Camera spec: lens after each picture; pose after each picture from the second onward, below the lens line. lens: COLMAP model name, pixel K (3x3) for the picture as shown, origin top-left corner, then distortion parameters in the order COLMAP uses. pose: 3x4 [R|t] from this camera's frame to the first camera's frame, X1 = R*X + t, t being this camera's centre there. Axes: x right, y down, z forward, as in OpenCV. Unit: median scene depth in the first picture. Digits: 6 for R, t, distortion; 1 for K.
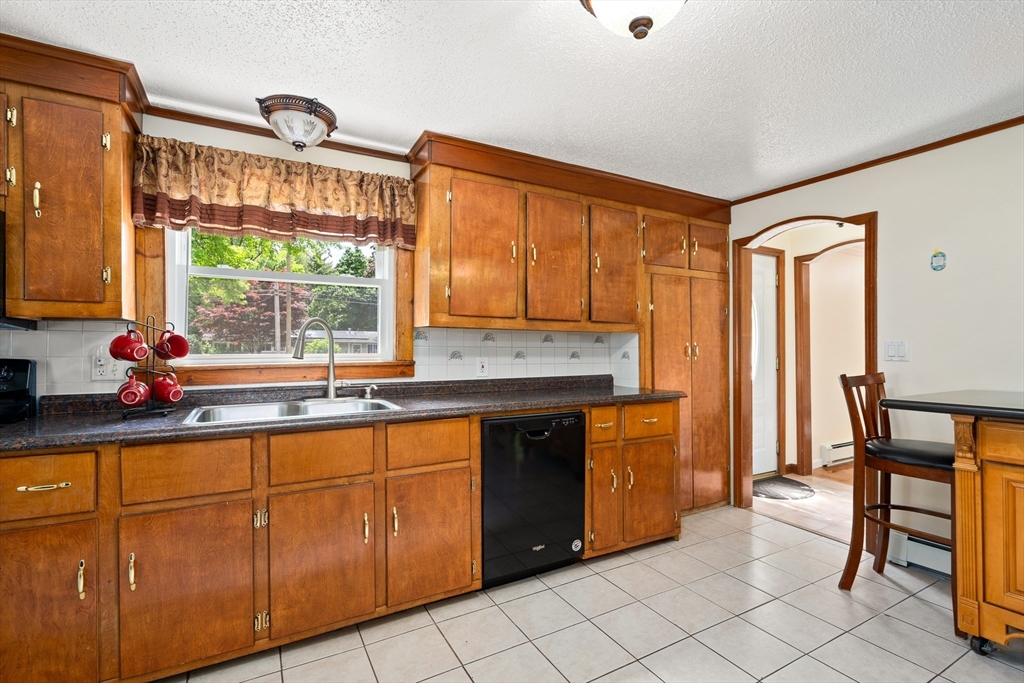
lens RADIAL K [[468.9, 0, 508.6], [0, 468.9, 347.3], [0, 0, 1]] dist [-0.000521, 0.001133]
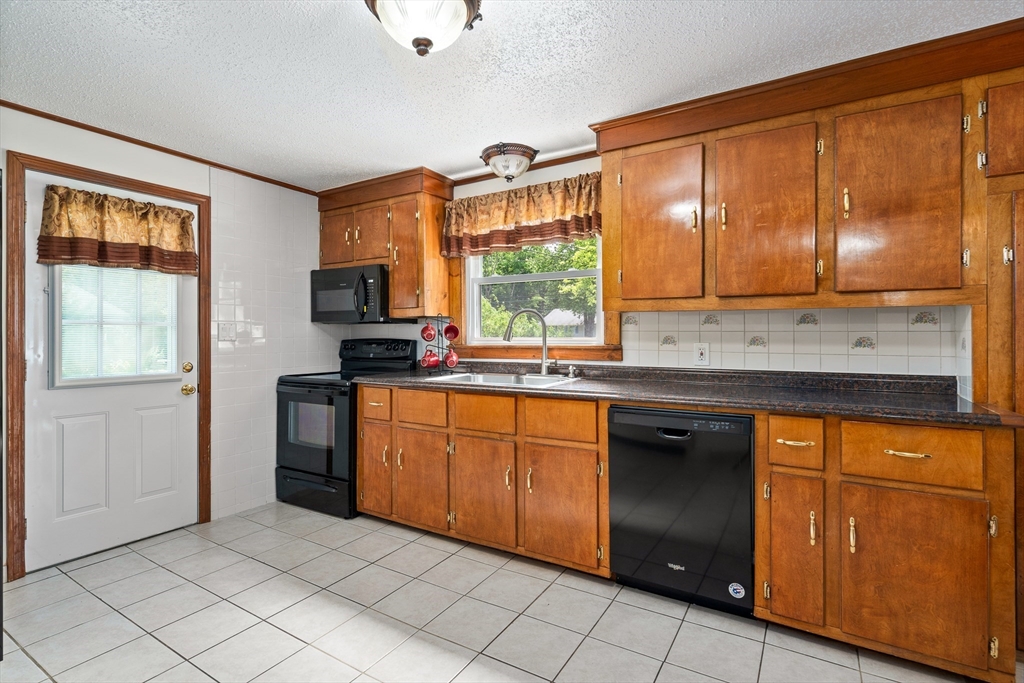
lens RADIAL K [[497.1, 0, 508.0], [0, 497.1, 335.5], [0, 0, 1]] dist [0.002665, 0.000767]
pose [[0.486152, 0.002605, -0.873870, 0.703267], [0.005834, 0.999964, 0.006227, -0.000775], [0.873855, -0.008125, 0.486119, 0.295982]]
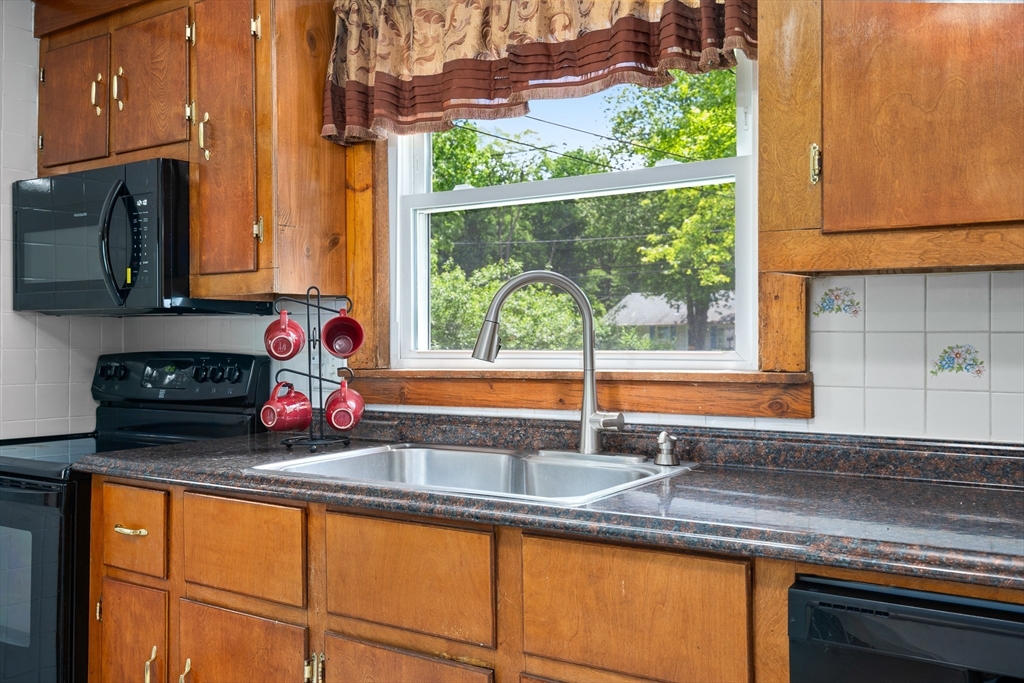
lens RADIAL K [[935.5, 0, 506.1], [0, 935.5, 336.0], [0, 0, 1]] dist [0.018997, 0.000000]
pose [[0.451055, -0.004891, -0.892483, 0.364636], [0.005337, 0.999982, -0.002782, 0.001919], [0.892480, -0.003508, 0.451073, 0.543762]]
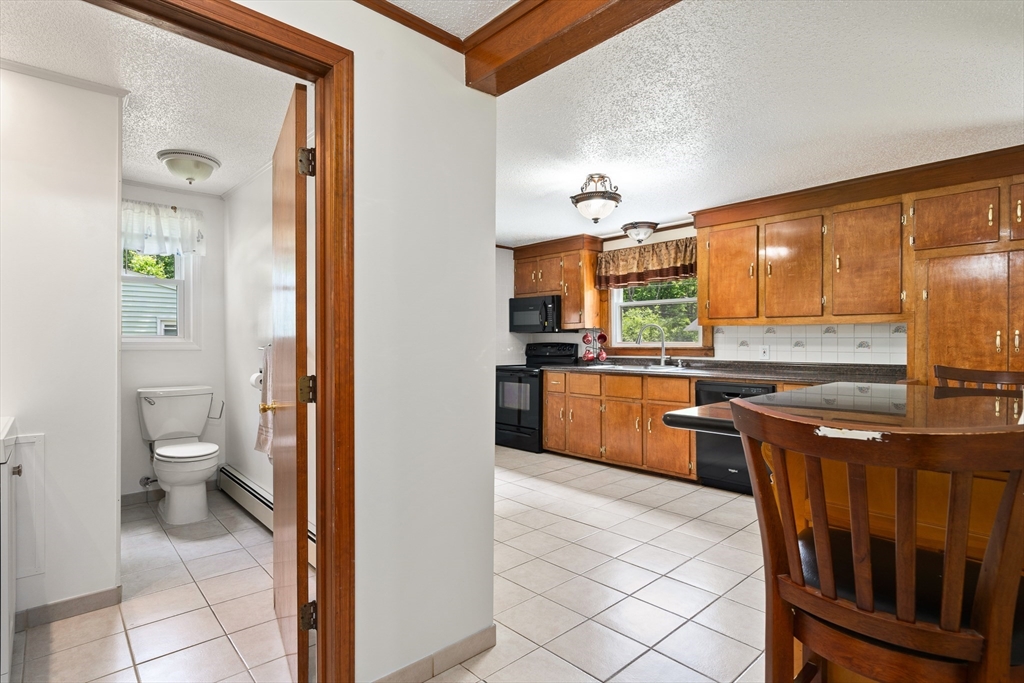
lens RADIAL K [[519.6, 0, 512.5], [0, 519.6, 345.0], [0, 0, 1]] dist [0.010875, 0.000968]
pose [[0.241052, 0.009750, -0.970463, 1.517300], [0.006637, 0.999910, 0.011695, -0.002864], [0.970490, -0.009260, 0.240965, -0.092059]]
